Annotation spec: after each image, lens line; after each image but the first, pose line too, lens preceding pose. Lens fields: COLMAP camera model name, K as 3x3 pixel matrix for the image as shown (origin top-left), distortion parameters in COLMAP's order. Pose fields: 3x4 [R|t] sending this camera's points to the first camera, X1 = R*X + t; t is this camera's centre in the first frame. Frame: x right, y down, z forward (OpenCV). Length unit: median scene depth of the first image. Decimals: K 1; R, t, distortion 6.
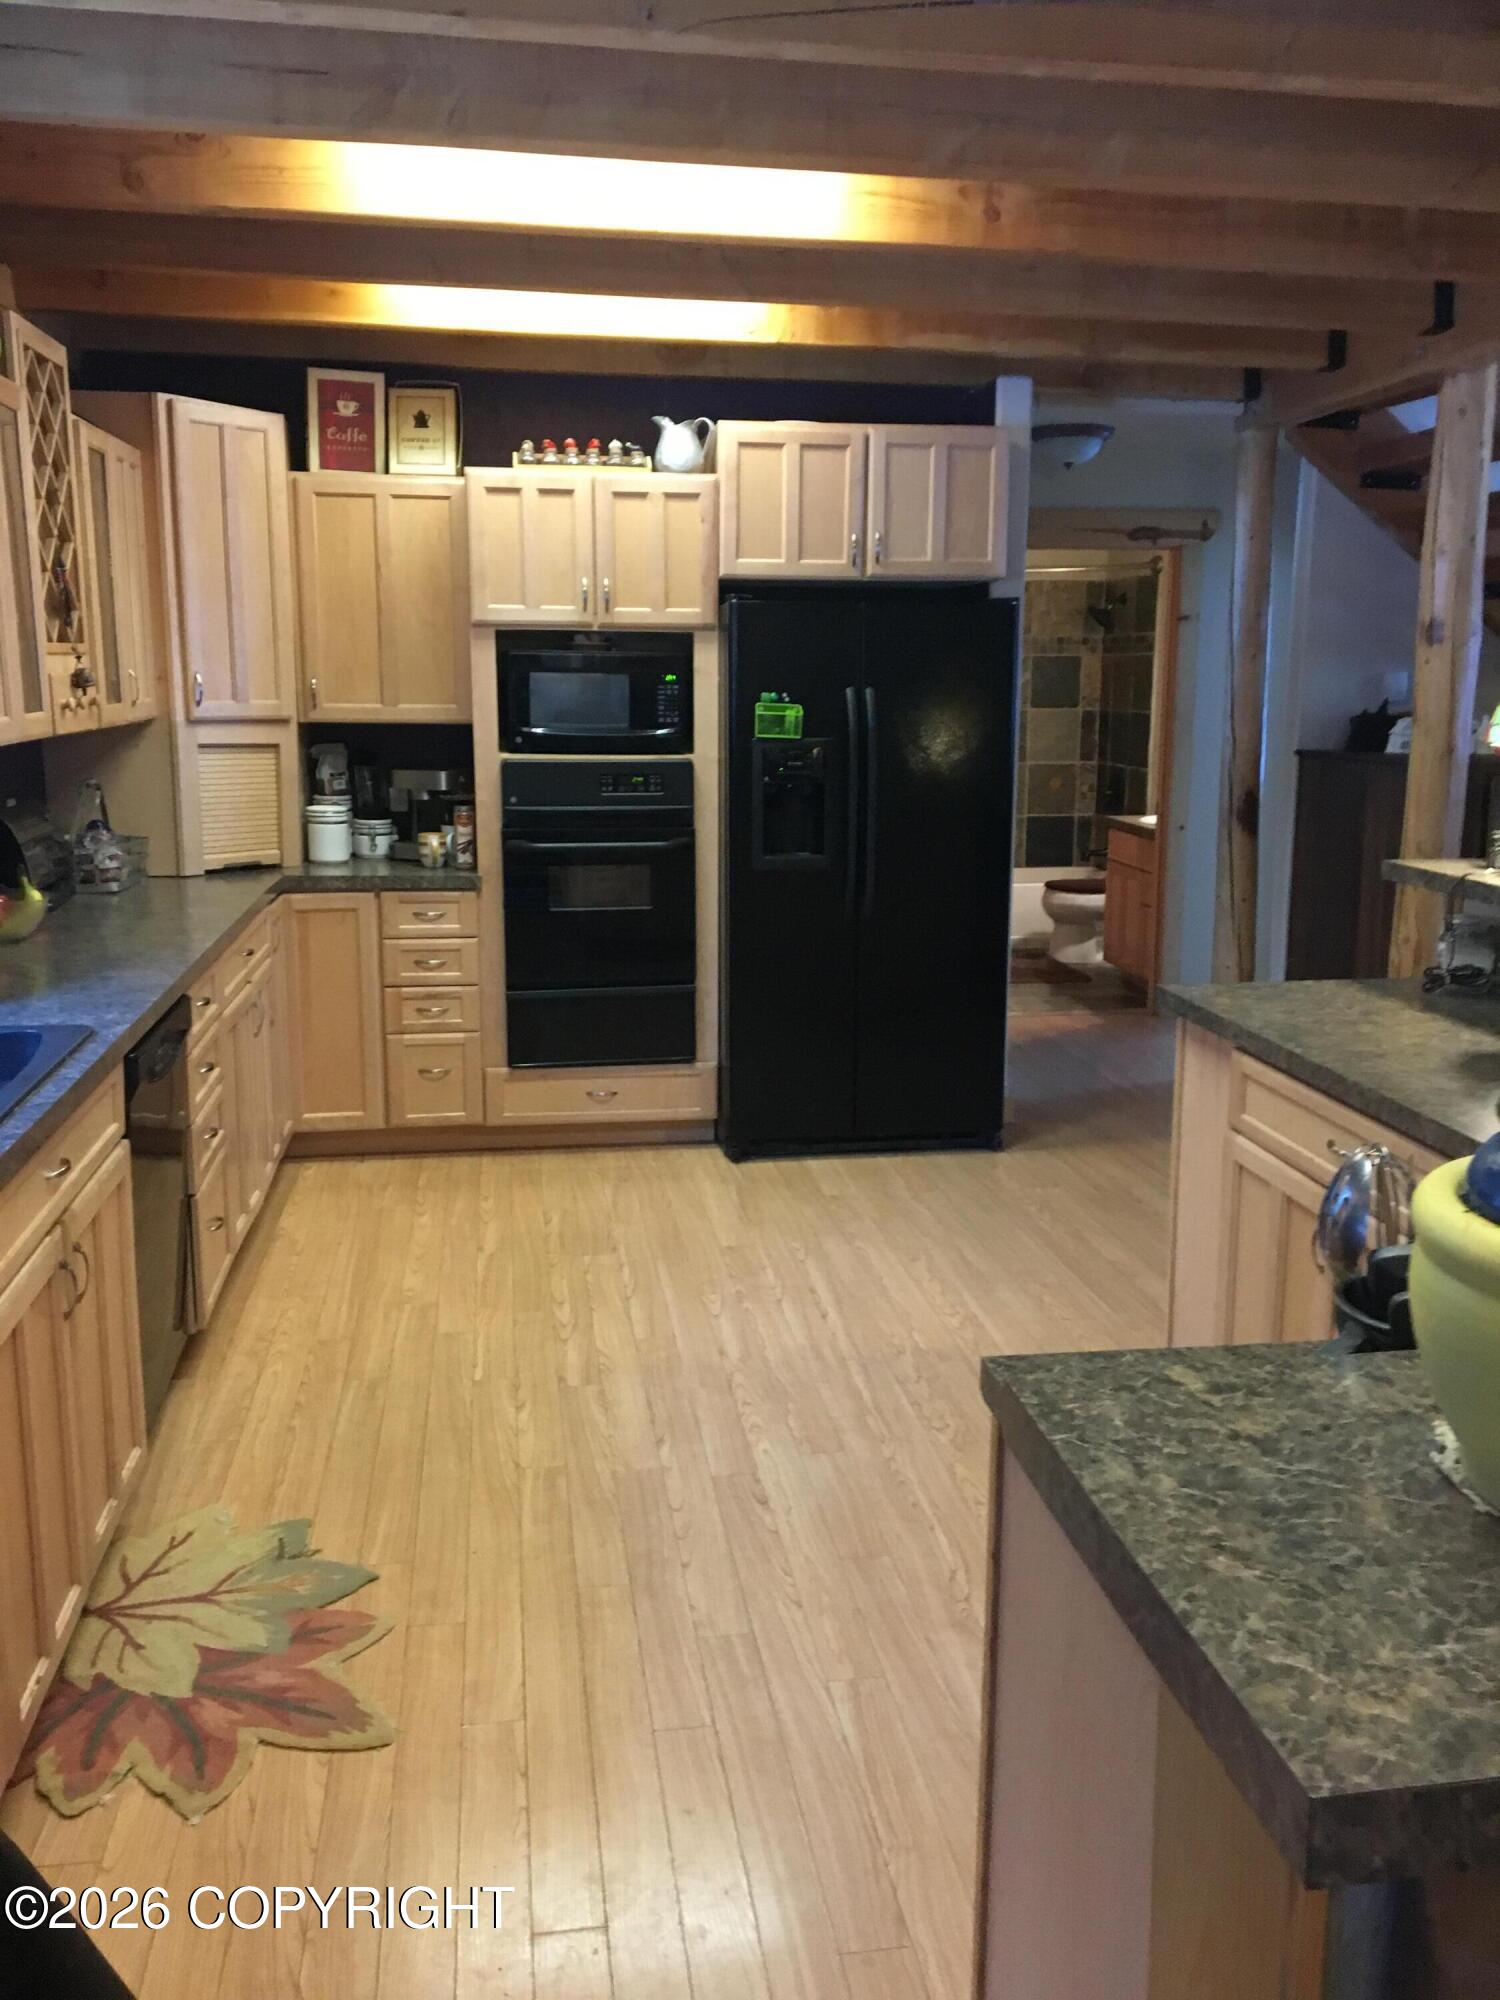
lens RADIAL K [[1708.9, 0, 750.0], [0, 1708.9, 1000.0], [0, 0, 1]] dist [0.047575, 0.000995]
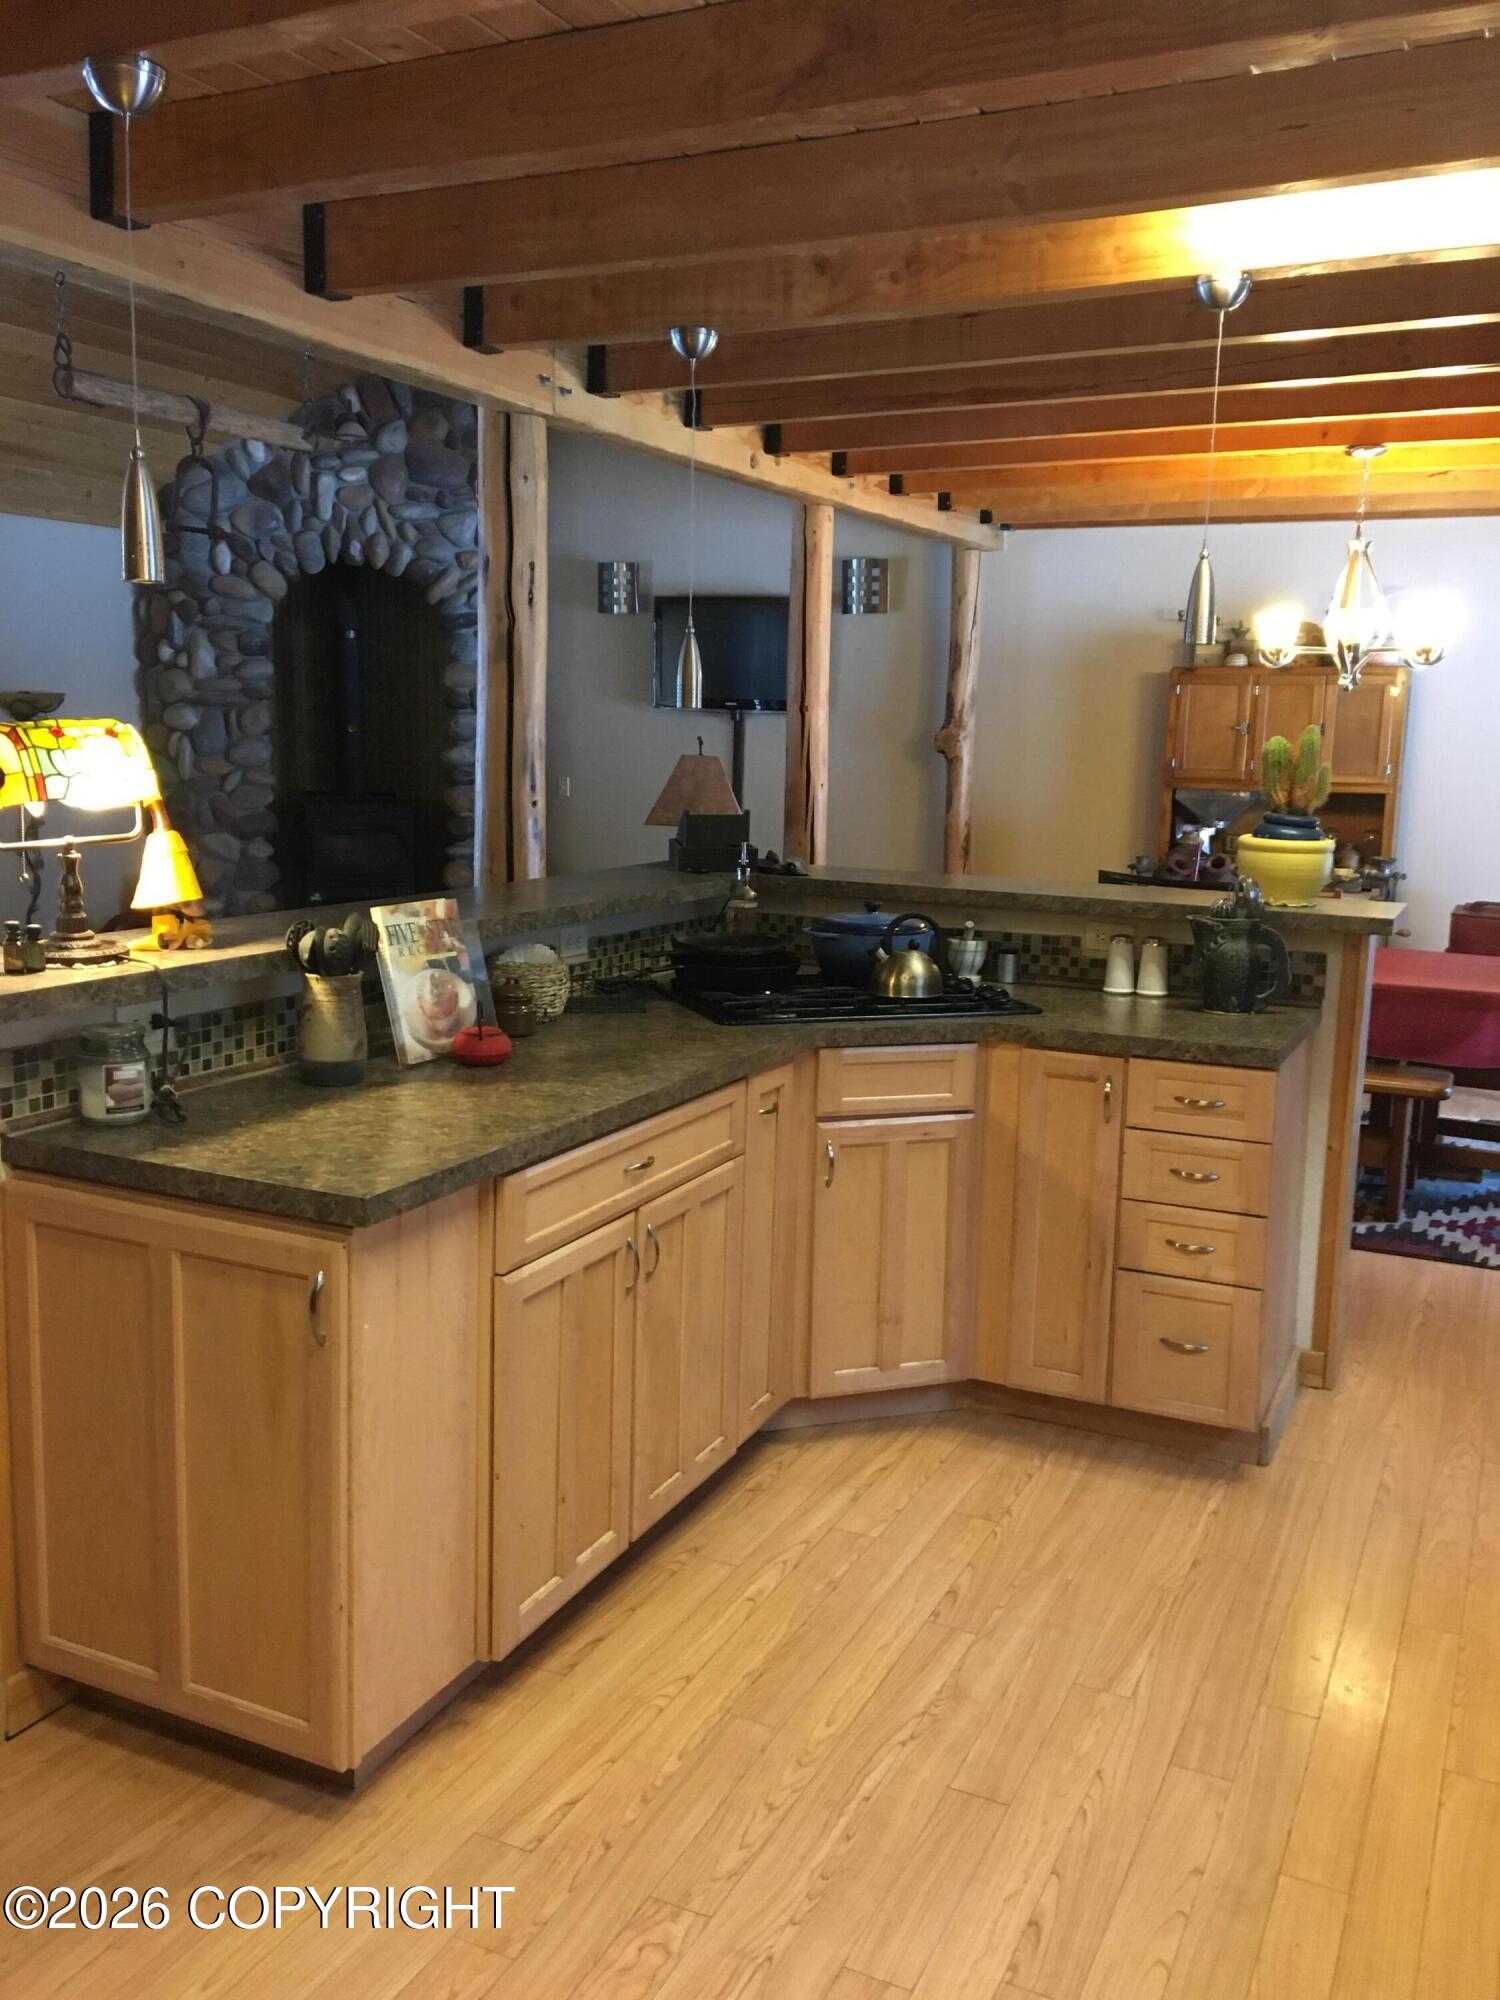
lens RADIAL K [[1678.0, 0, 750.0], [0, 1678.0, 1000.0], [0, 0, 1]] dist [0.089413, -0.091619]
pose [[-0.826077, -0.117181, 0.551240, -0.263431], [0.080843, 0.943387, 0.321692, -0.327163], [-0.557729, 0.310306, -0.769837, 1.661504]]
